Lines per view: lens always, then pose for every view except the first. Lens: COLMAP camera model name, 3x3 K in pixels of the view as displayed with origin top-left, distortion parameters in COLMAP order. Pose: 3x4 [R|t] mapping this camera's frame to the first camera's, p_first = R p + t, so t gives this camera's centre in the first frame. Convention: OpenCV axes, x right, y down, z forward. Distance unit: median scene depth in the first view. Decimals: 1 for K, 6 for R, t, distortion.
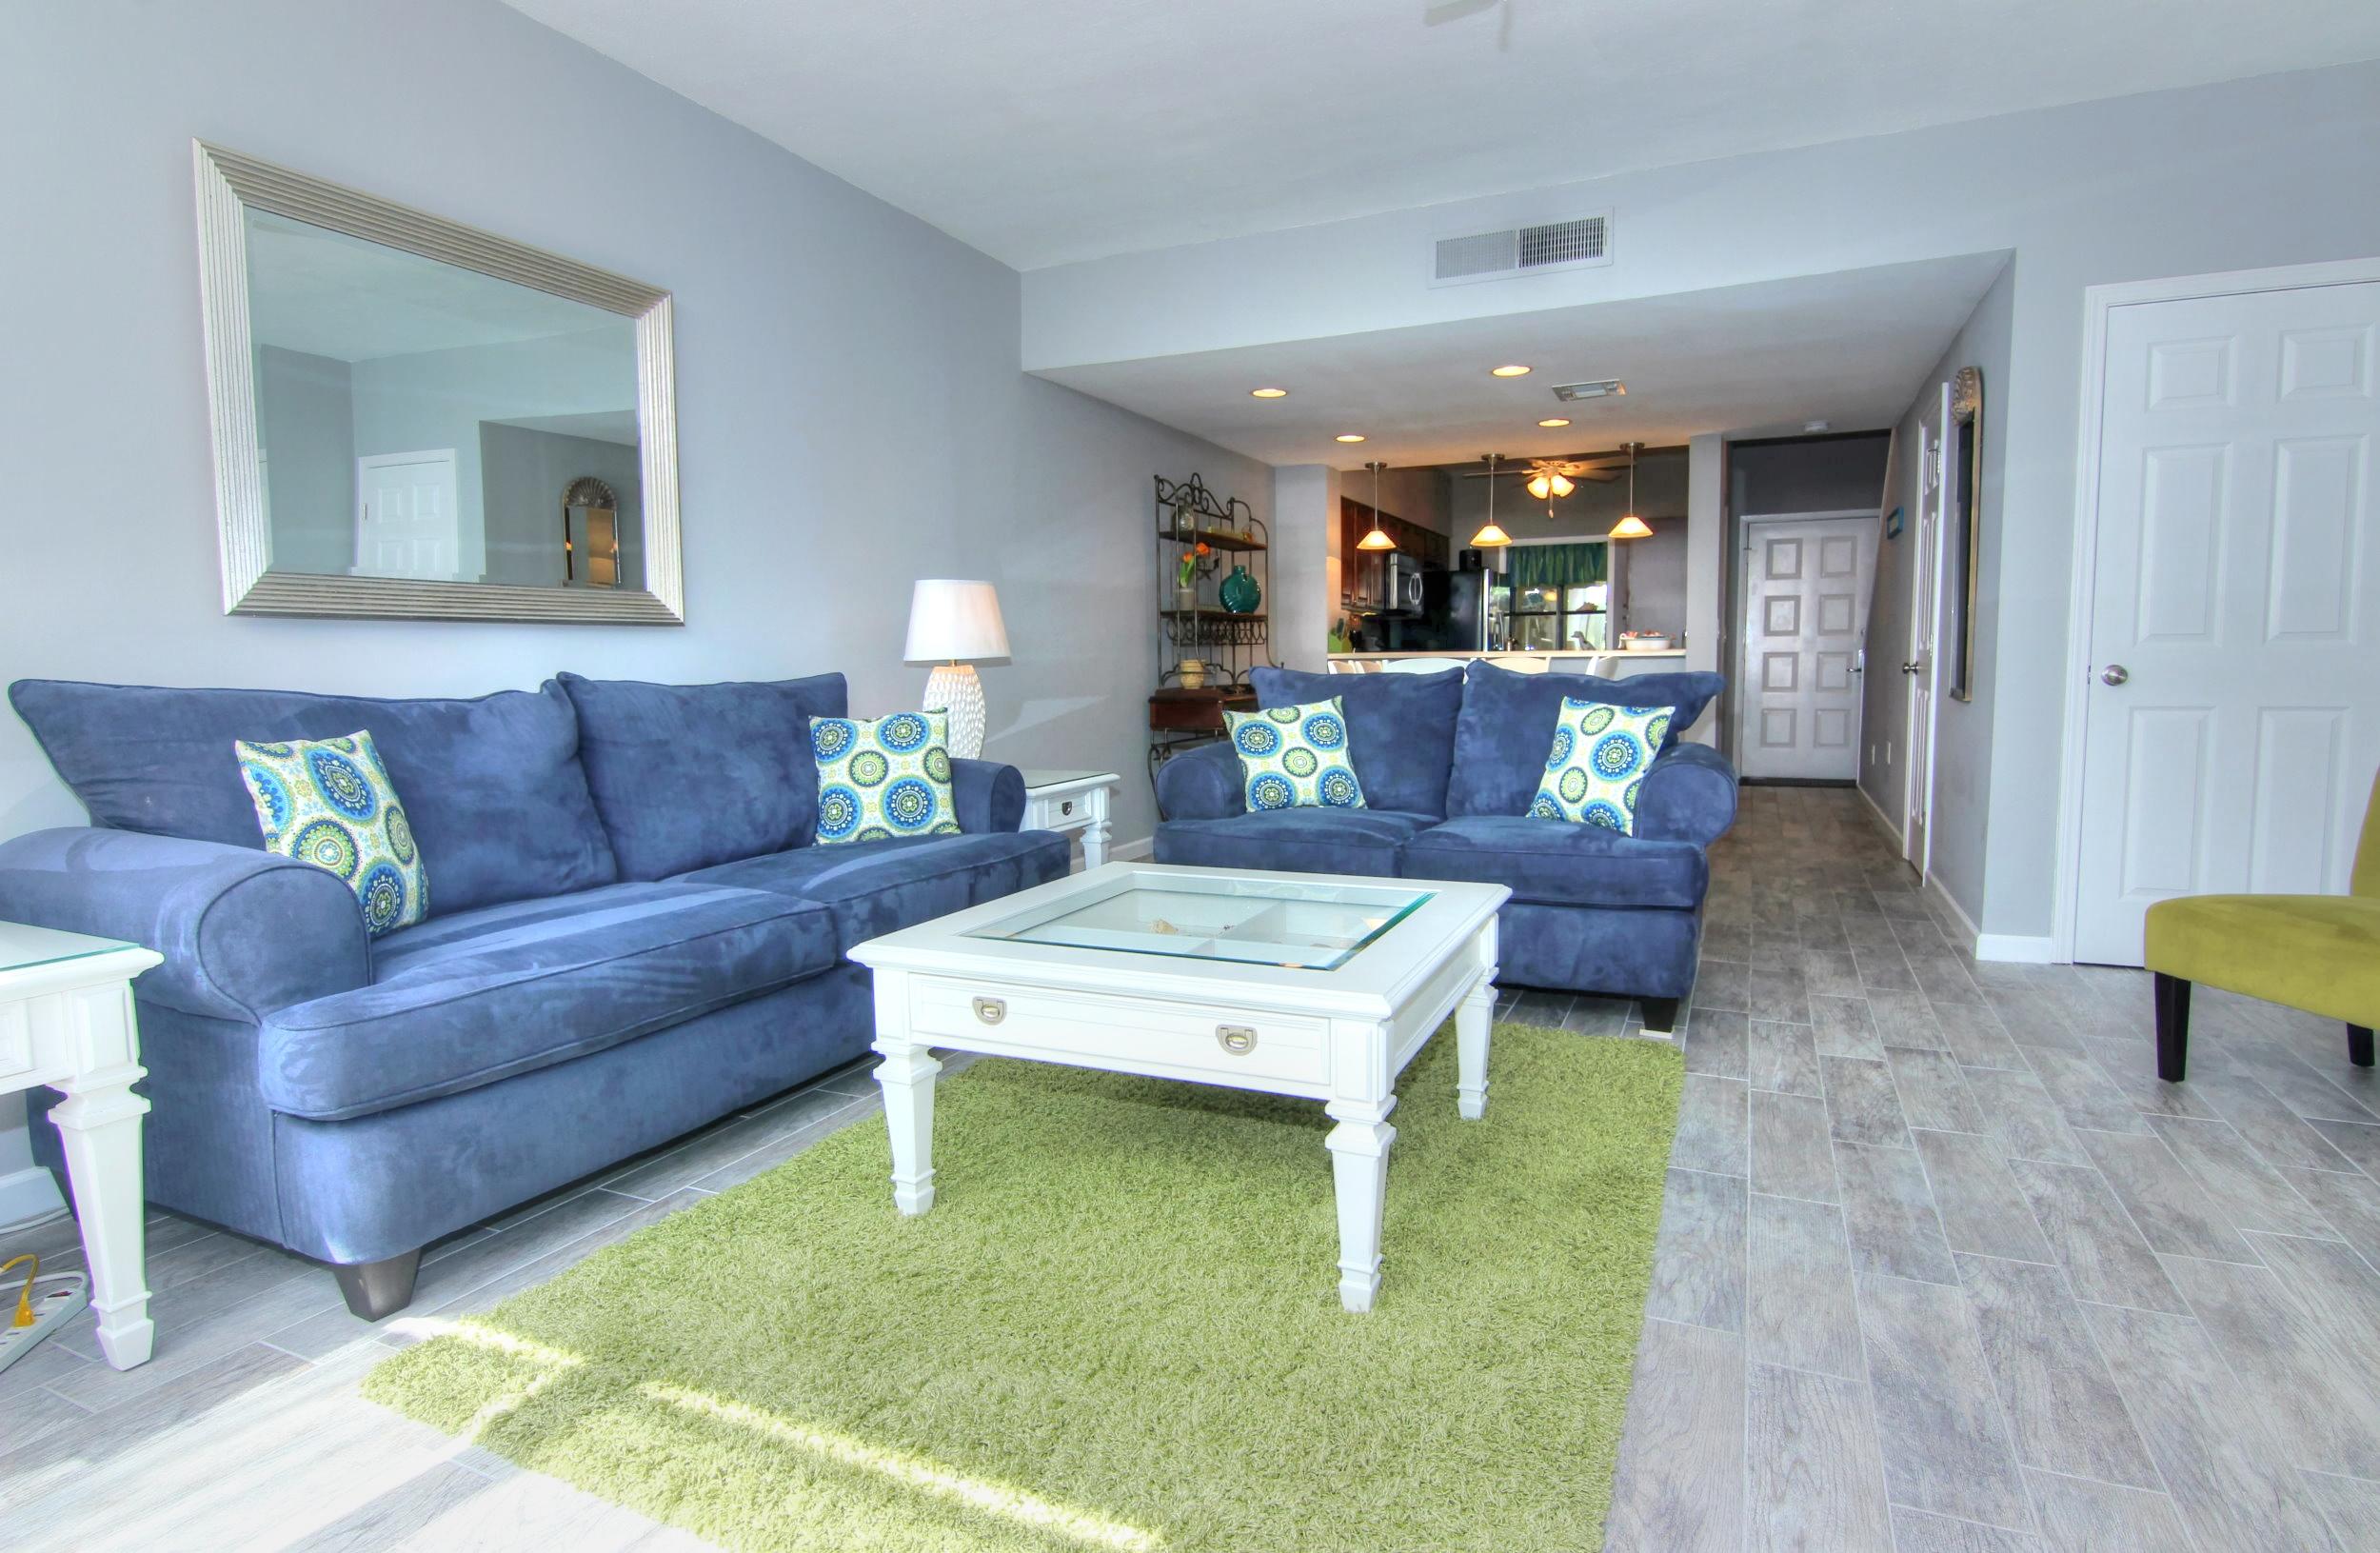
lens RADIAL K [[1255.9, 0, 1187.9], [0, 1255.9, 764.9], [0, 0, 1]] dist [-0.001026, 0.000240]
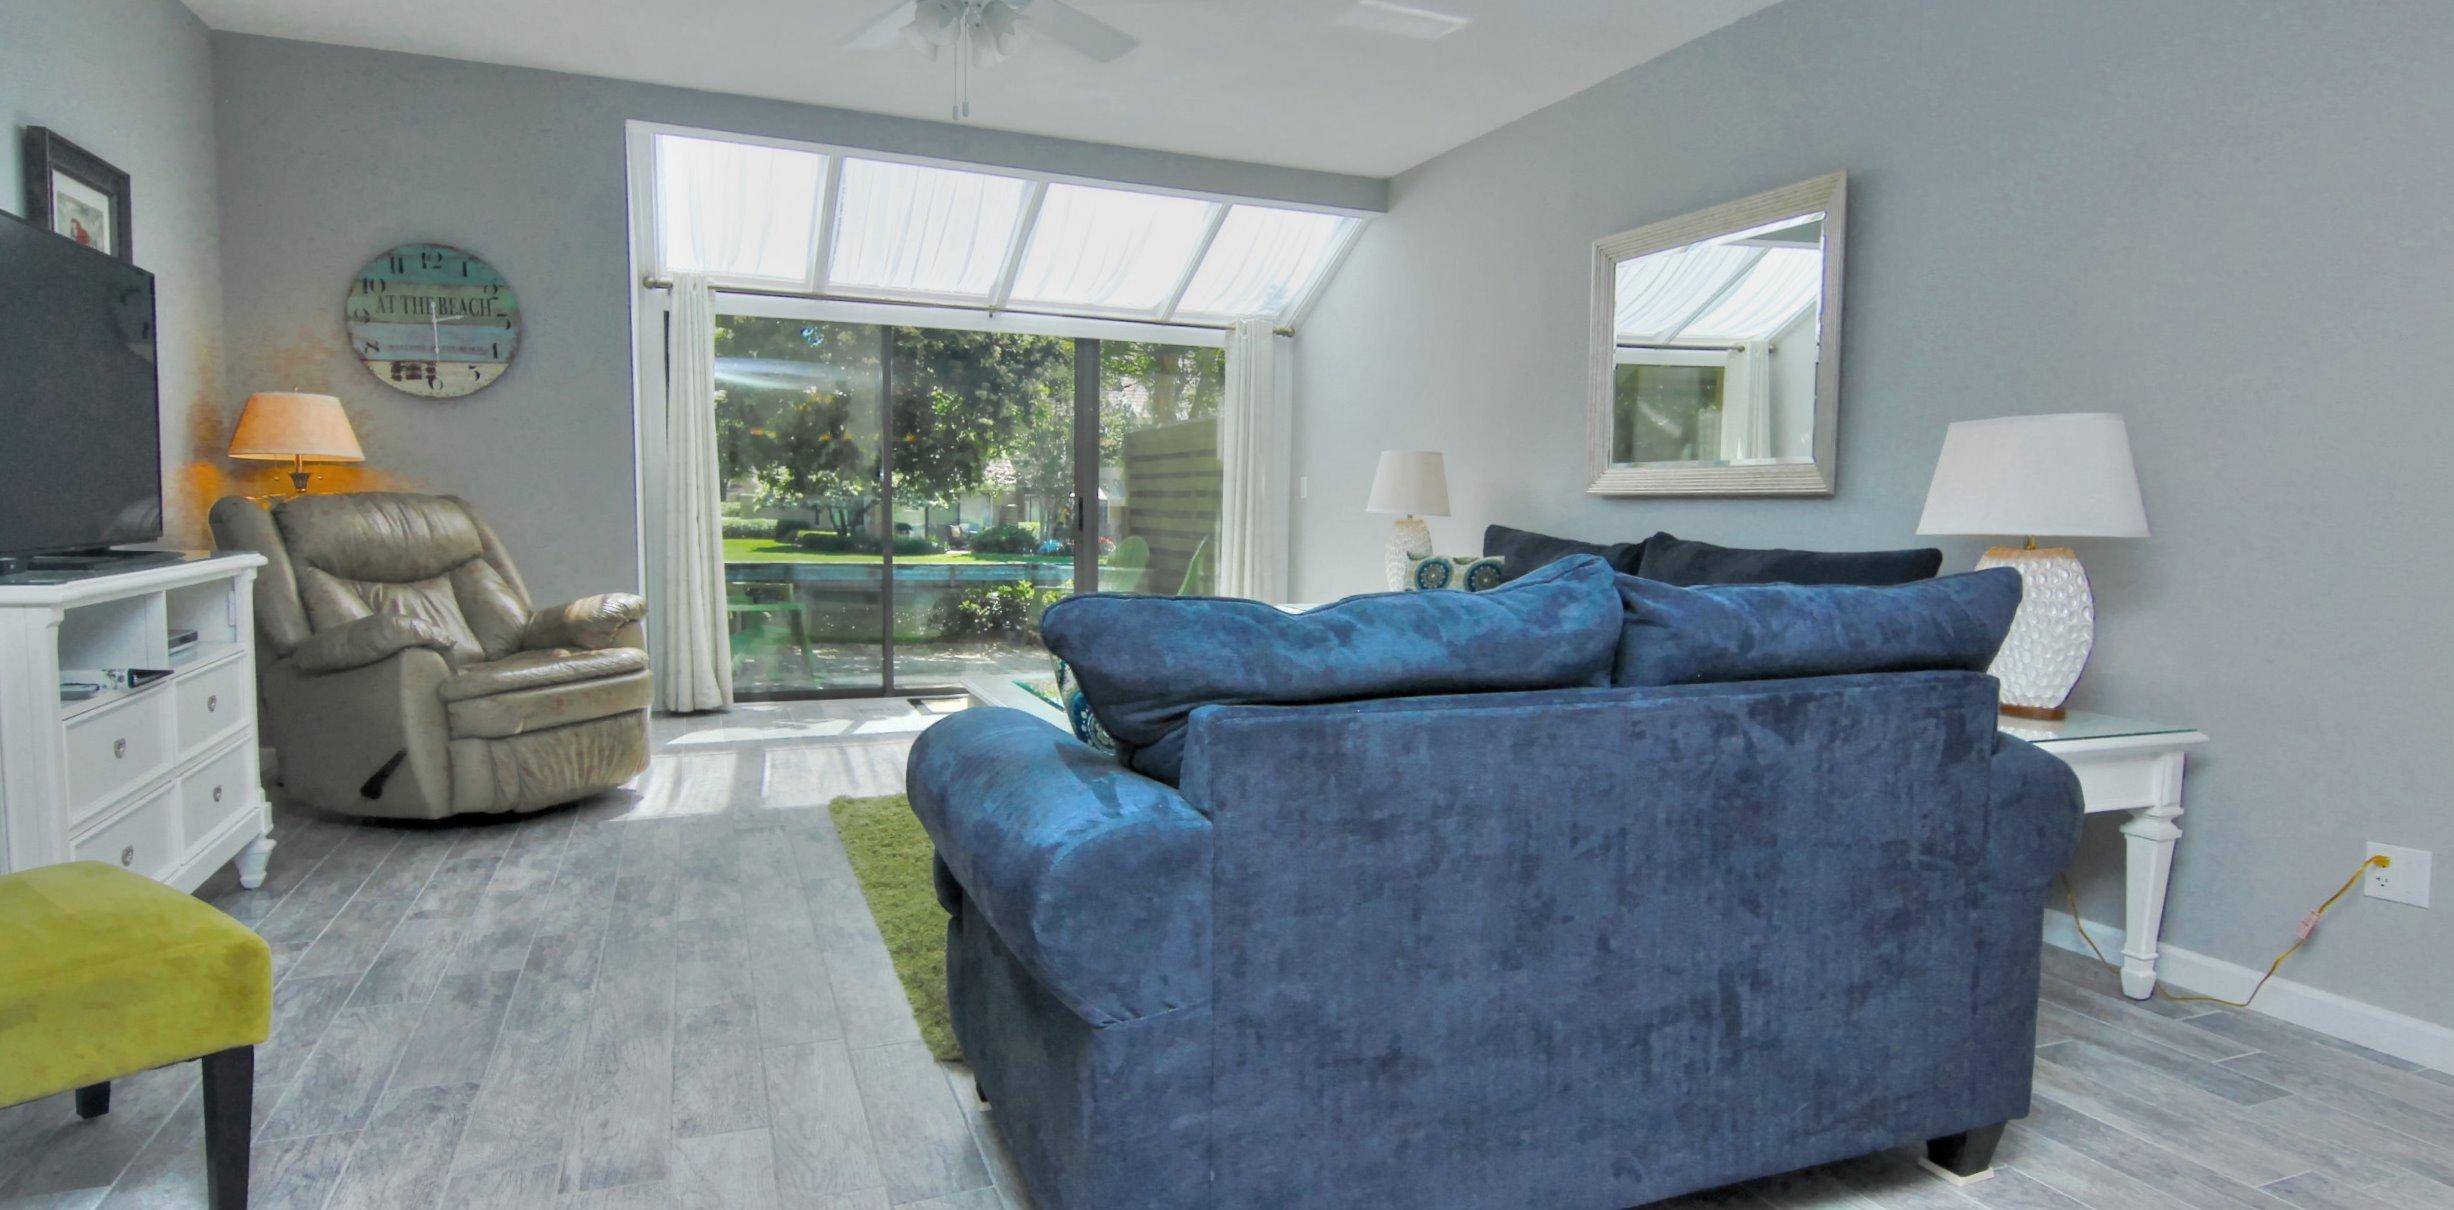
lens RADIAL K [[1296.6, 0, 1231.2], [0, 1296.6, 602.8], [0, 0, 1]] dist [-0.002549, -0.000677]
pose [[-0.688602, 0.051806, -0.723287, 1.128288], [-0.079082, 0.986130, 0.145922, -0.225398], [0.720814, 0.157681, -0.674954, 2.207828]]
